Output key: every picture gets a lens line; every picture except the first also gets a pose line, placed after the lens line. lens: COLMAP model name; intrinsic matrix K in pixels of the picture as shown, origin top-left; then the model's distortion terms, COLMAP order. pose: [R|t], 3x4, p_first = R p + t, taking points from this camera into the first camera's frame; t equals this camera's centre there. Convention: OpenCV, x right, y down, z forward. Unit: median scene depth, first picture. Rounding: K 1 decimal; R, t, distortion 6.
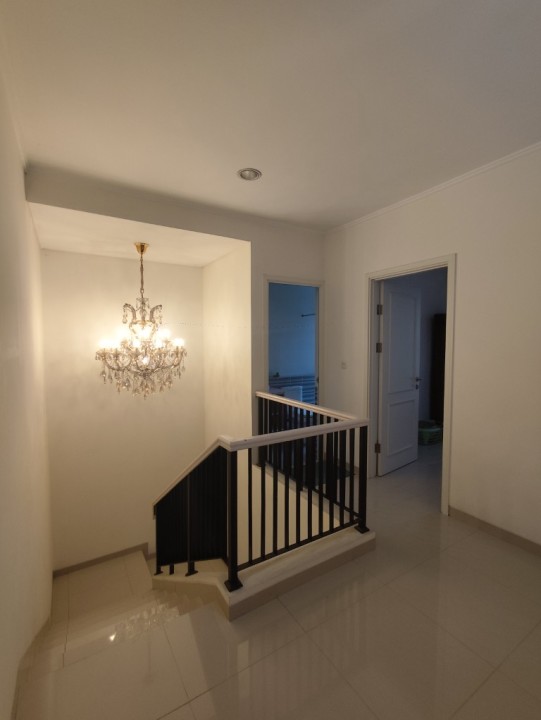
lens RADIAL K [[329.5, 0, 269.0], [0, 329.5, 360.6], [0, 0, 1]] dist [-0.003234, 0.000404]
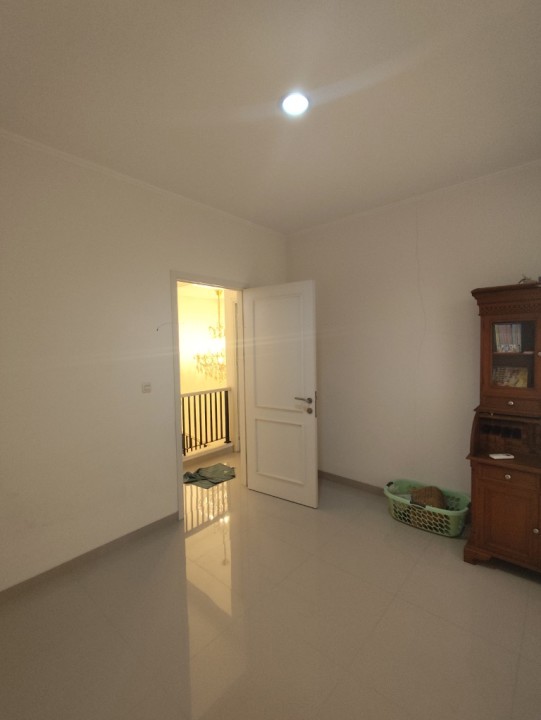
lens RADIAL K [[329.5, 0, 272.4], [0, 329.5, 359.1], [0, 0, 1]] dist [-0.003234, 0.000404]
pose [[0.352934, 0.039619, -0.934809, 1.564736], [-0.047734, 0.998564, 0.024299, -0.078419], [0.934430, 0.036046, 0.354319, 0.868552]]
